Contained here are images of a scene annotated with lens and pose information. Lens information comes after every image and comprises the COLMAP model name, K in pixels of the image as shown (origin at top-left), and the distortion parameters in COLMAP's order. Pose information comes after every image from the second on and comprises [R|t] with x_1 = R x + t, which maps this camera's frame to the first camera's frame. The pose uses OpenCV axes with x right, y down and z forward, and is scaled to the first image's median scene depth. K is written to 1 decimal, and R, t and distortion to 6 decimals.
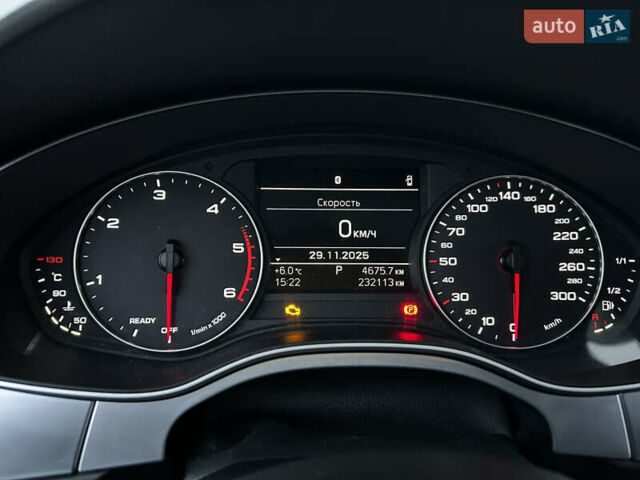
lens RADIAL K [[480.9, 0, 321.2], [0, 480.9, 240.8], [0, 0, 1]] dist [0.002902, -0.001624]
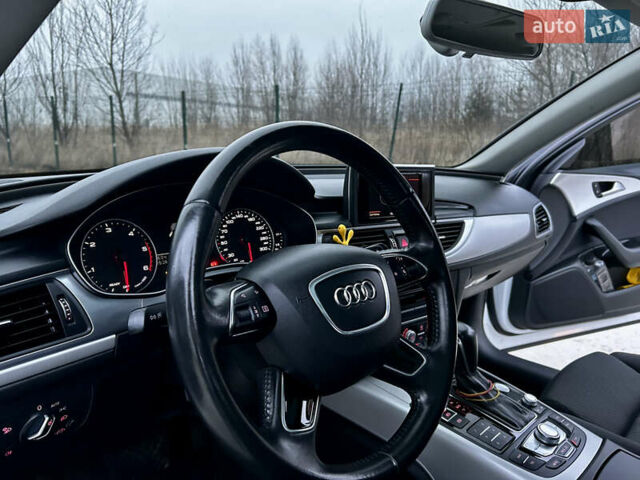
lens RADIAL K [[480.9, 0, 323.6], [0, 480.9, 233.1], [0, 0, 1]] dist [0.002902, -0.001624]
pose [[0.741538, -0.119966, 0.660098, -1.060333], [0.189250, 0.981331, -0.034253, 0.184245], [-0.643666, 0.150324, 0.750398, -1.323136]]
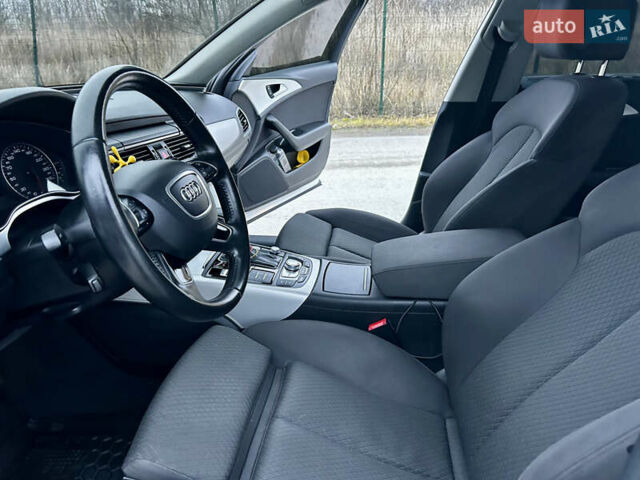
lens RADIAL K [[480.9, 0, 316.6], [0, 480.9, 243.0], [0, 0, 1]] dist [0.002902, -0.001624]
pose [[0.172172, -0.384001, 0.907138, -2.072711], [0.294282, 0.898887, 0.324655, -0.009050], [-0.940082, 0.211058, 0.267768, -1.283053]]
